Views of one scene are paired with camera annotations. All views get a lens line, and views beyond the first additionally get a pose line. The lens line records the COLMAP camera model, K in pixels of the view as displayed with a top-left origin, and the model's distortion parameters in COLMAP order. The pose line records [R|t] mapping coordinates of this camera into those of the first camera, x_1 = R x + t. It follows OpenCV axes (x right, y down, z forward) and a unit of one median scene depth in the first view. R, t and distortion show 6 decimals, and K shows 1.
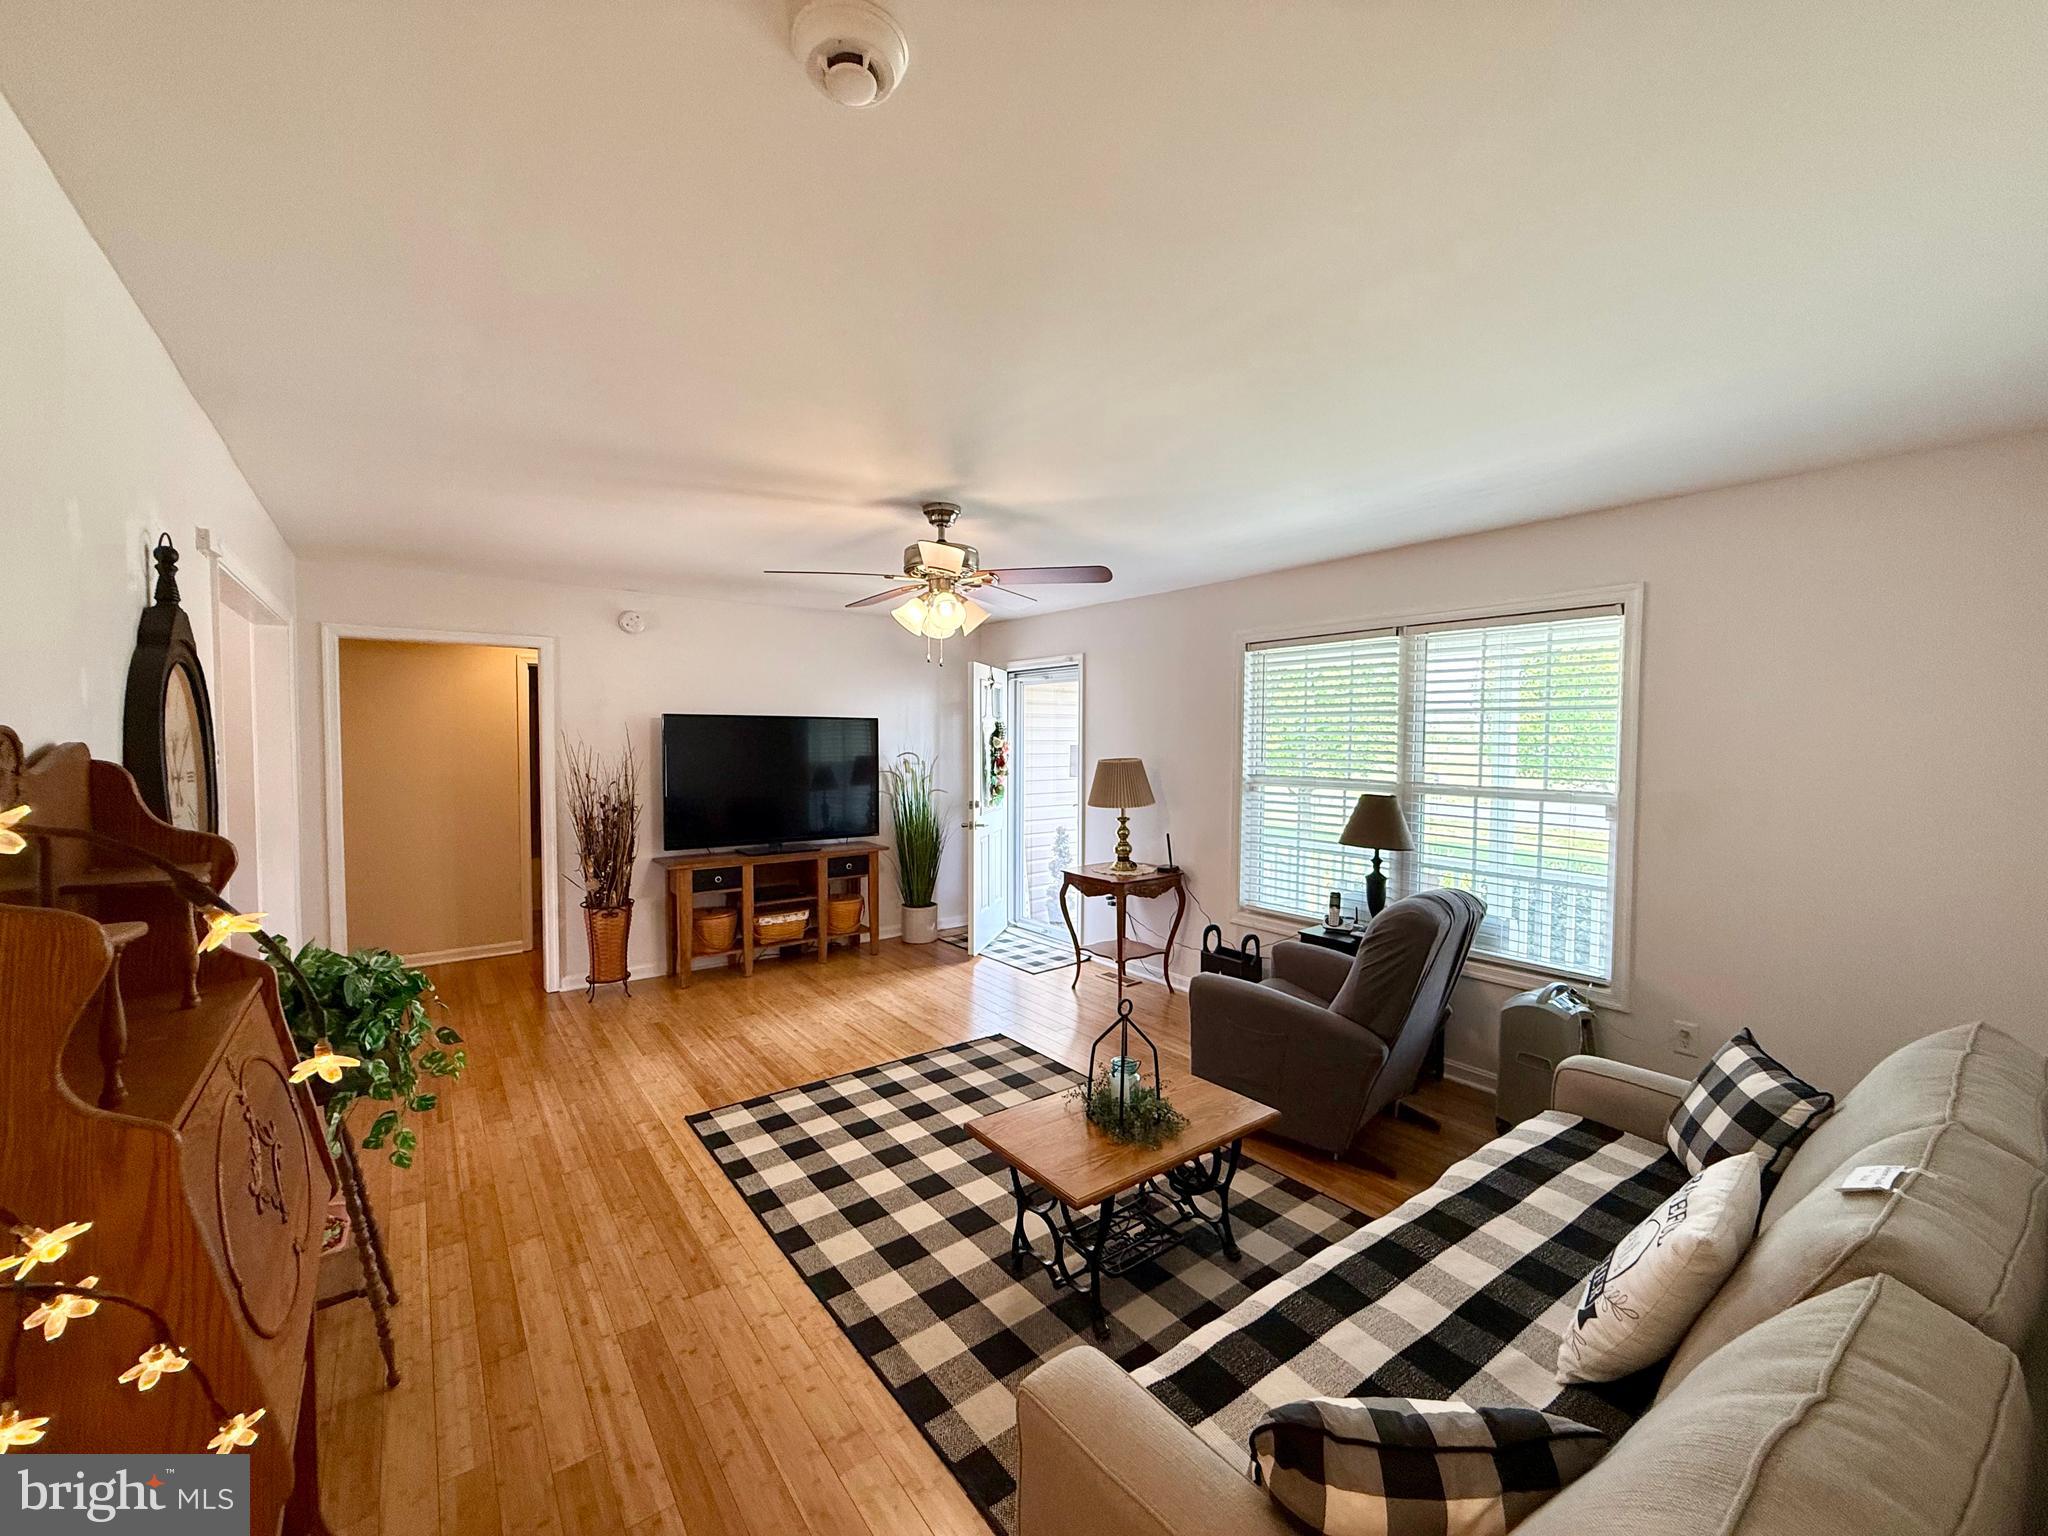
lens RADIAL K [[815.5, 0, 1020.4], [0, 815.5, 767.5], [0, 0, 1]] dist [0.000798, 0.000293]
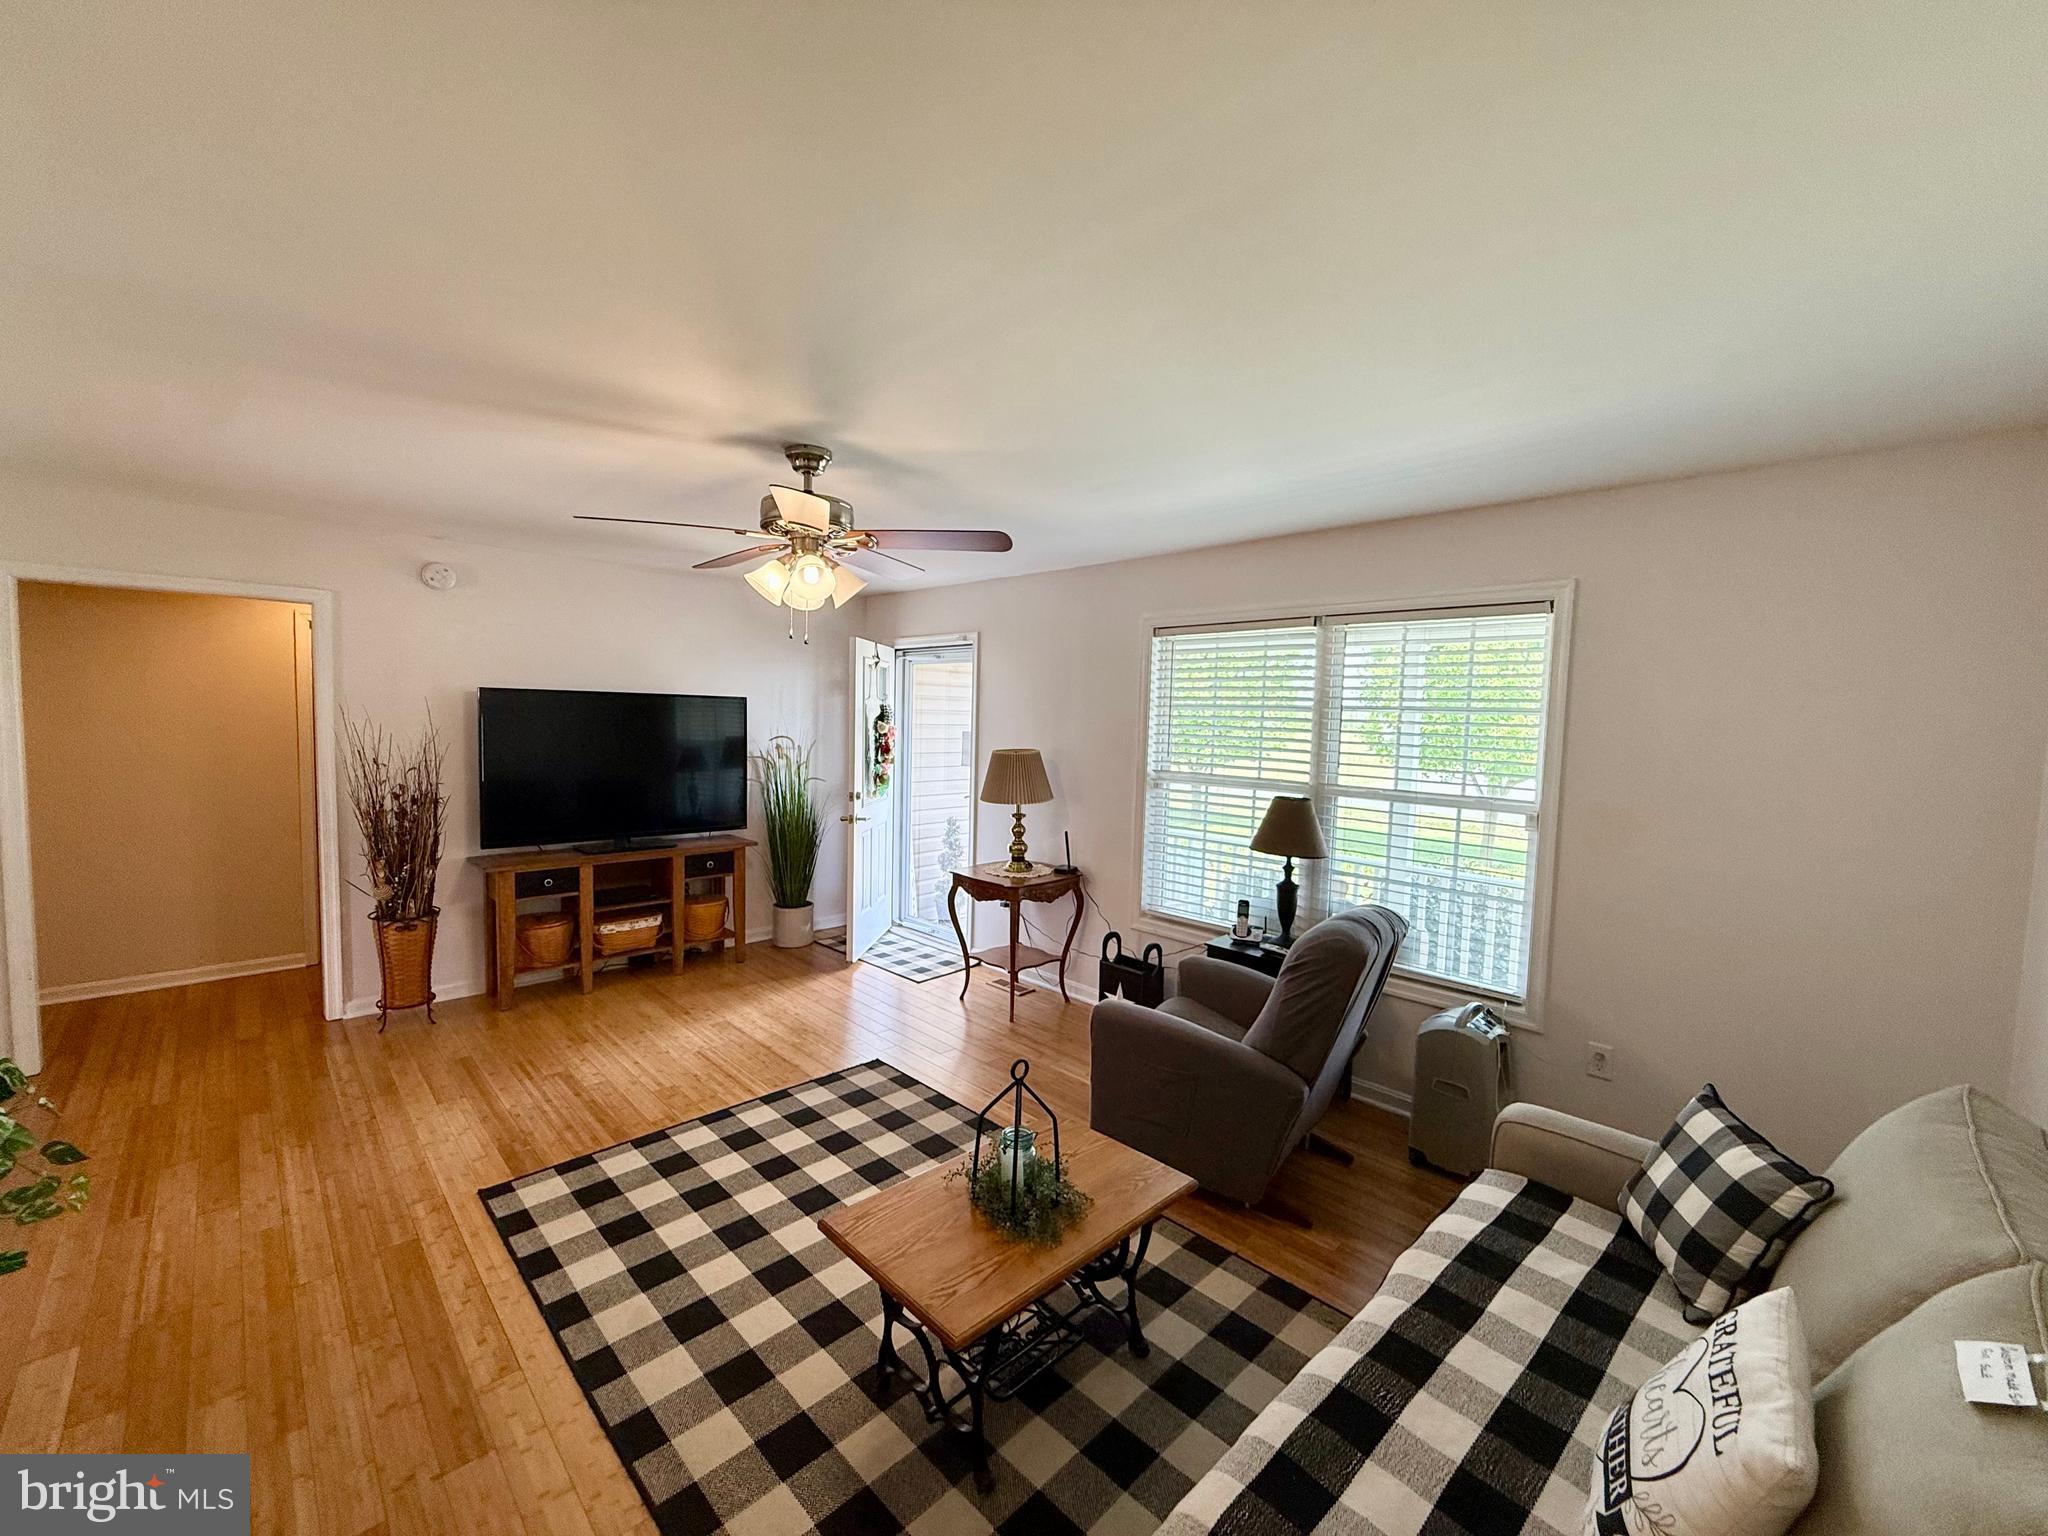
lens RADIAL K [[815.5, 0, 1020.4], [0, 815.5, 767.5], [0, 0, 1]] dist [0.000798, 0.000293]
pose [[0.991530, 0.013270, 0.129201, 0.011732], [-0.016969, 0.999476, 0.027575, -0.021327], [-0.128767, -0.029533, 0.991235, 0.122765]]
